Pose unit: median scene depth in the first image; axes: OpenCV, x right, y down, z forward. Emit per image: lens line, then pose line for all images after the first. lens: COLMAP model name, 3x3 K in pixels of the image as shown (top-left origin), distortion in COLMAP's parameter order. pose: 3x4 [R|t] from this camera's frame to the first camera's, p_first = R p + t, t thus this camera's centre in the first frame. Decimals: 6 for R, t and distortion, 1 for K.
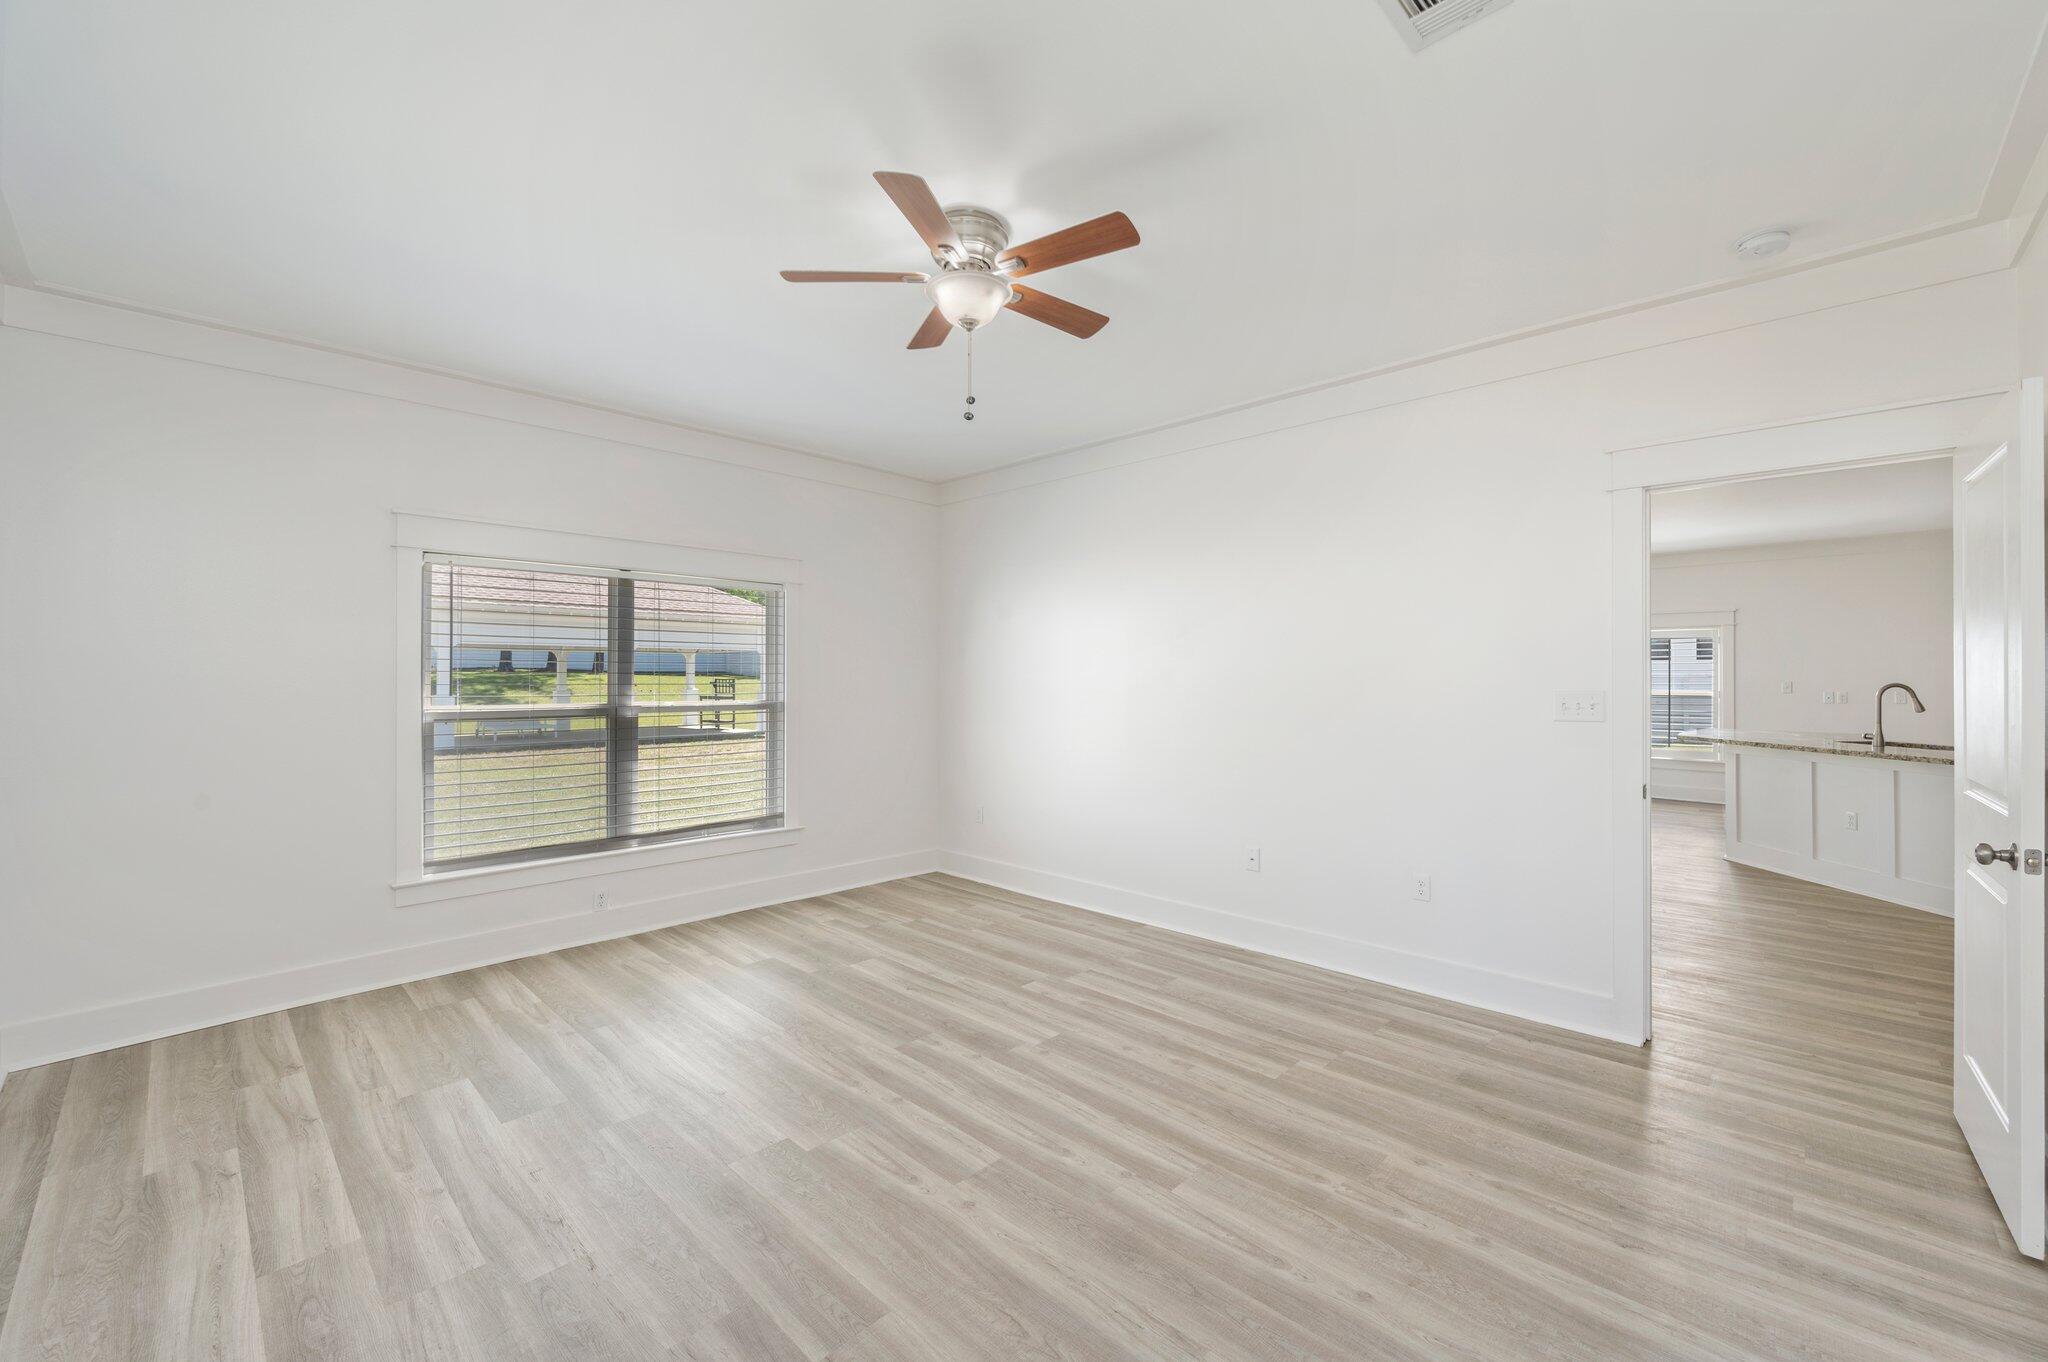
lens RADIAL K [[827.7, 0, 1030.8], [0, 827.7, 675.1], [0, 0, 1]] dist [-0.003291, -0.000332]
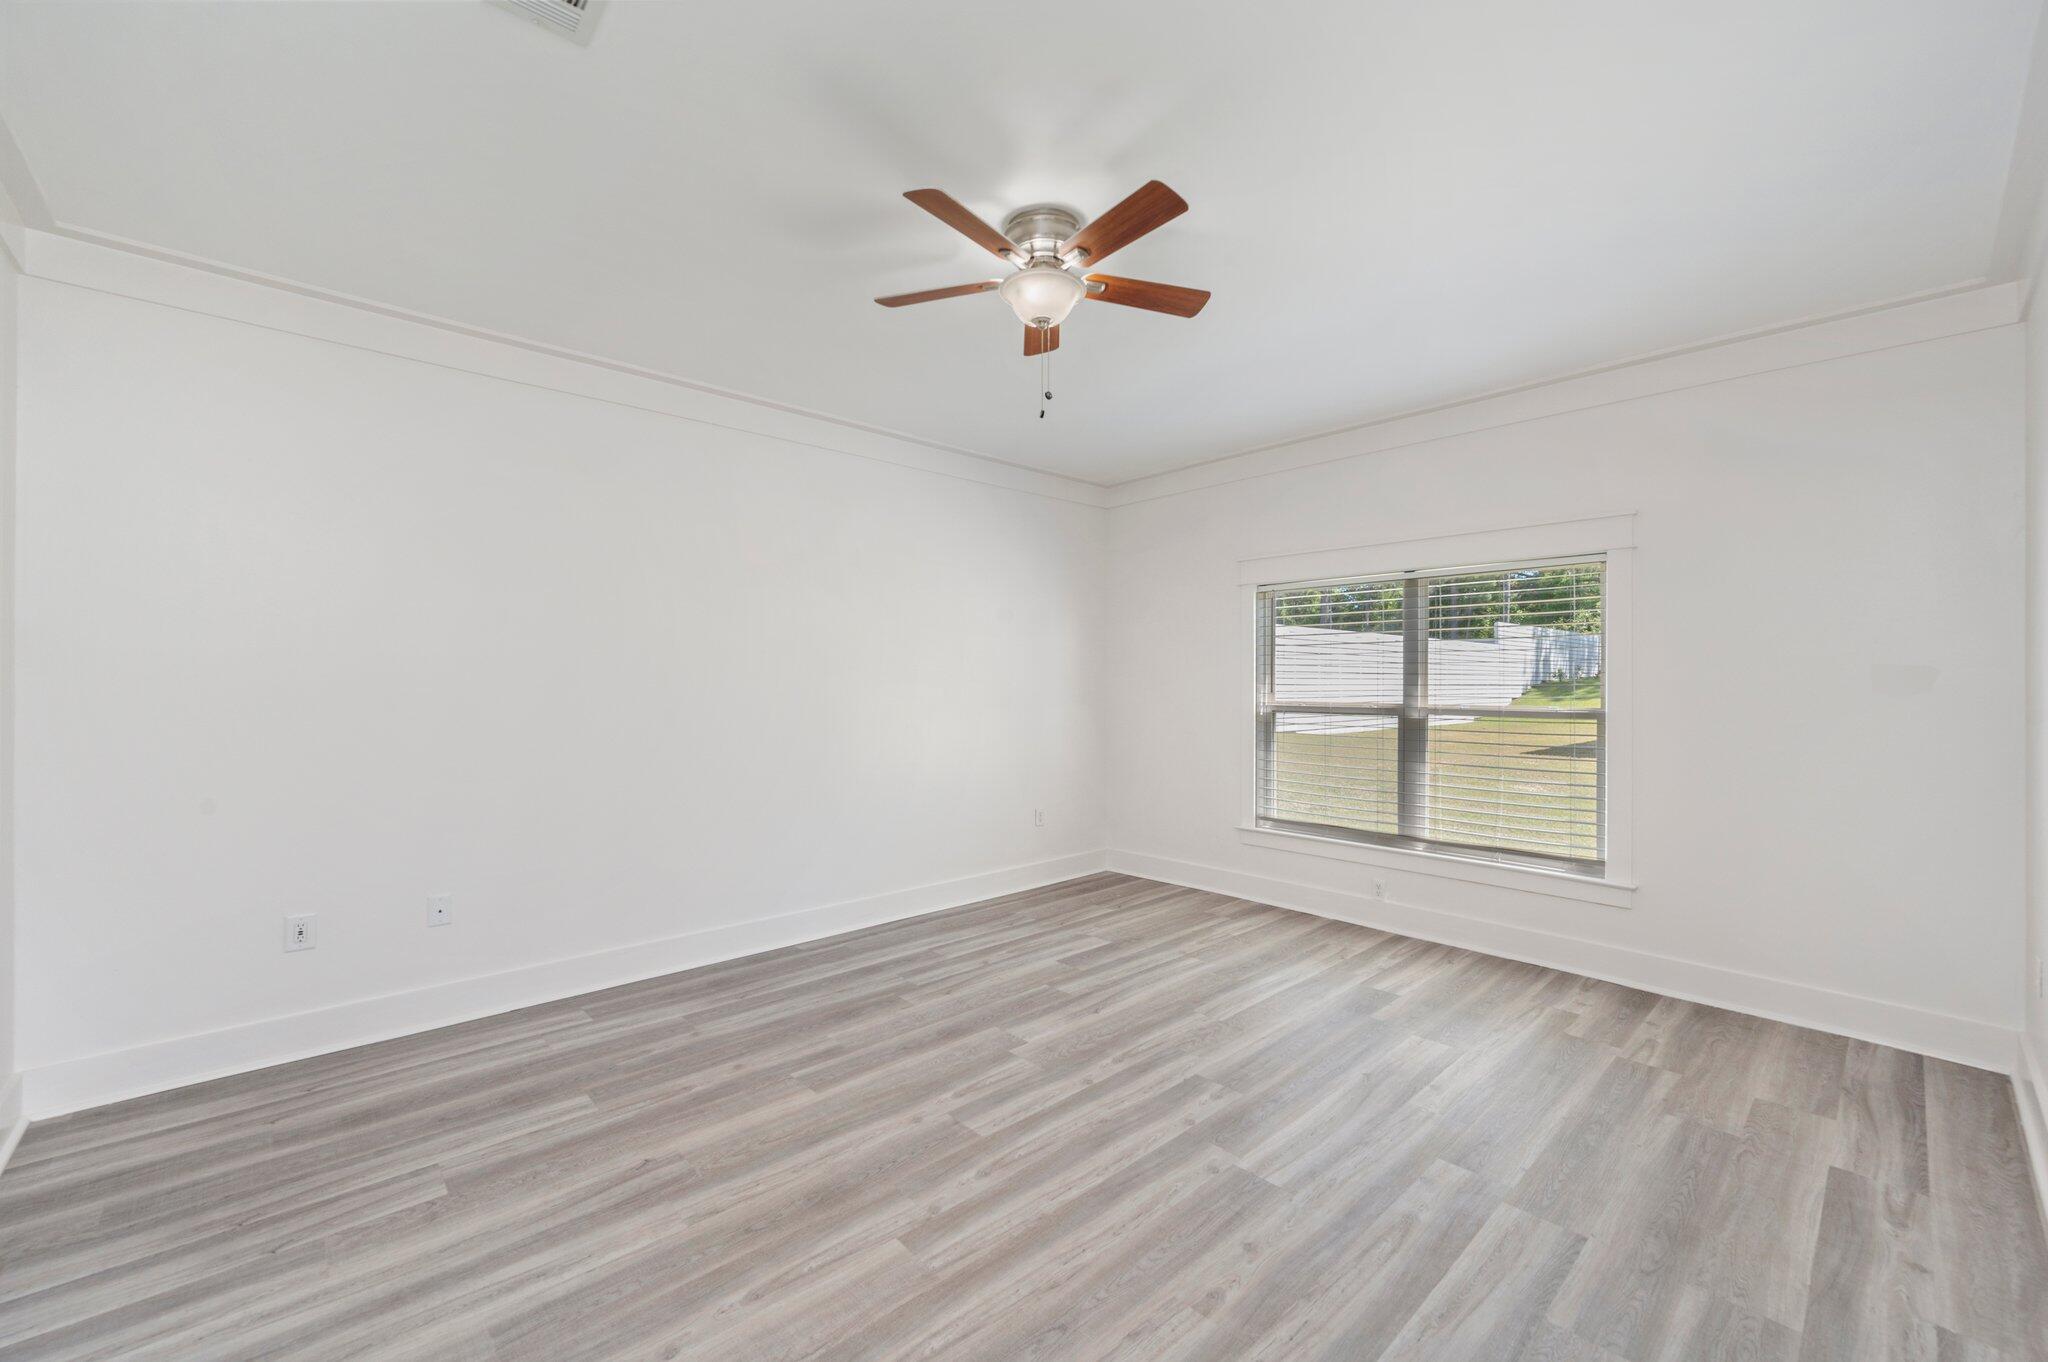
lens RADIAL K [[827.7, 0, 1030.8], [0, 827.7, 675.1], [0, 0, 1]] dist [-0.003291, -0.000332]
pose [[-0.063140, -0.009146, -0.997963, 0.693041], [0.000574, 0.999958, -0.009200, 0.011478], [0.998005, -0.001154, -0.063132, 0.782227]]
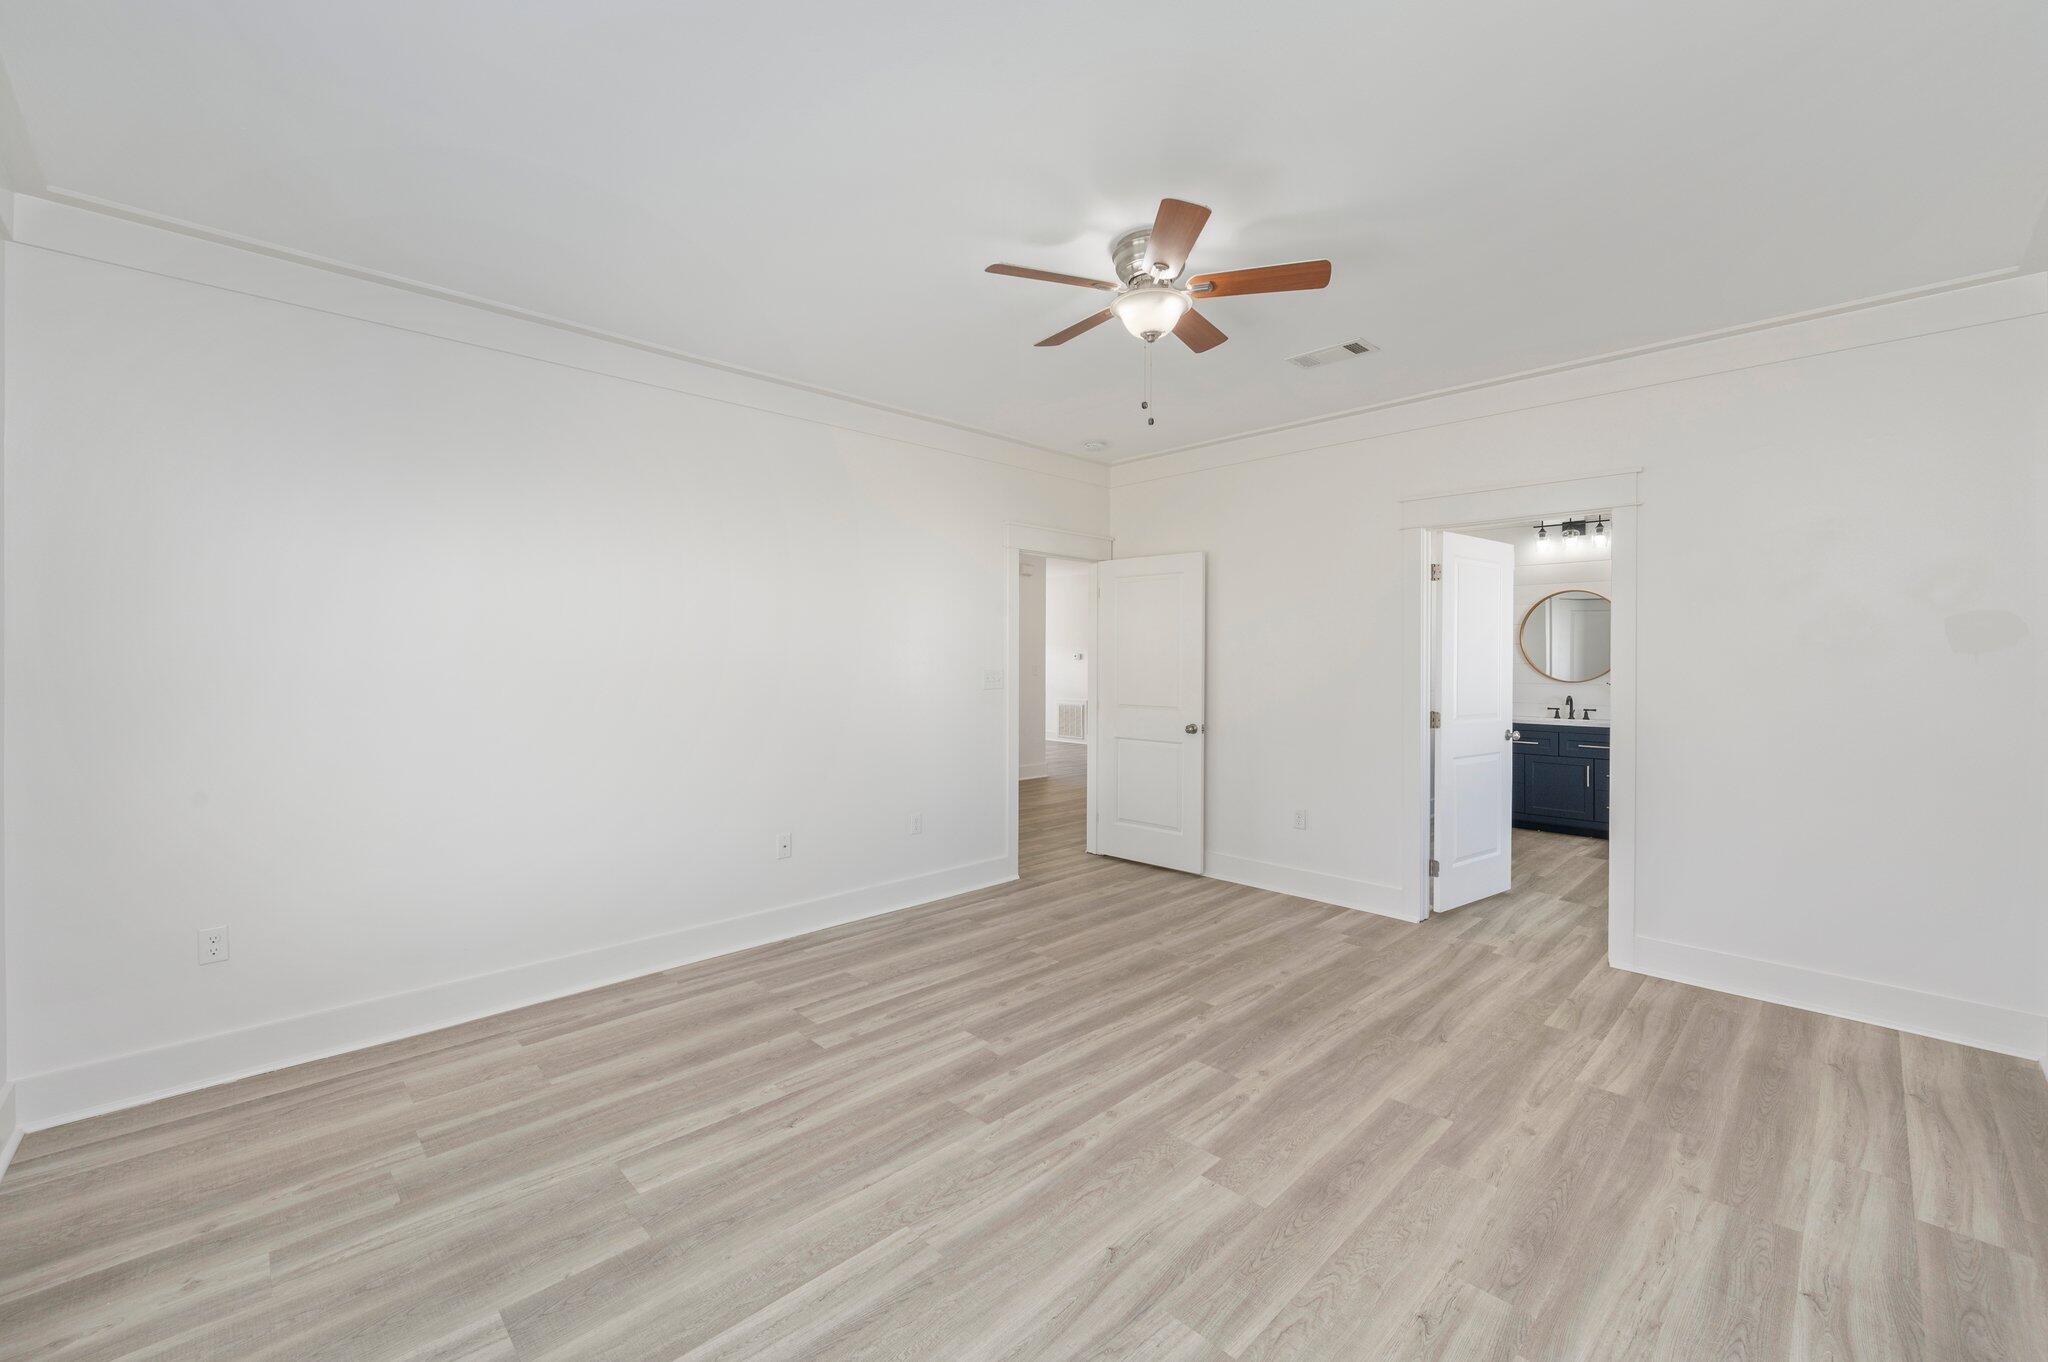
lens RADIAL K [[827.7, 0, 1030.8], [0, 827.7, 675.1], [0, 0, 1]] dist [-0.003291, -0.000332]
pose [[0.028825, -0.018770, 0.999408, -0.855860], [-0.003621, 0.999815, 0.018882, 0.001184], [-0.999578, -0.004163, 0.028752, 0.838557]]
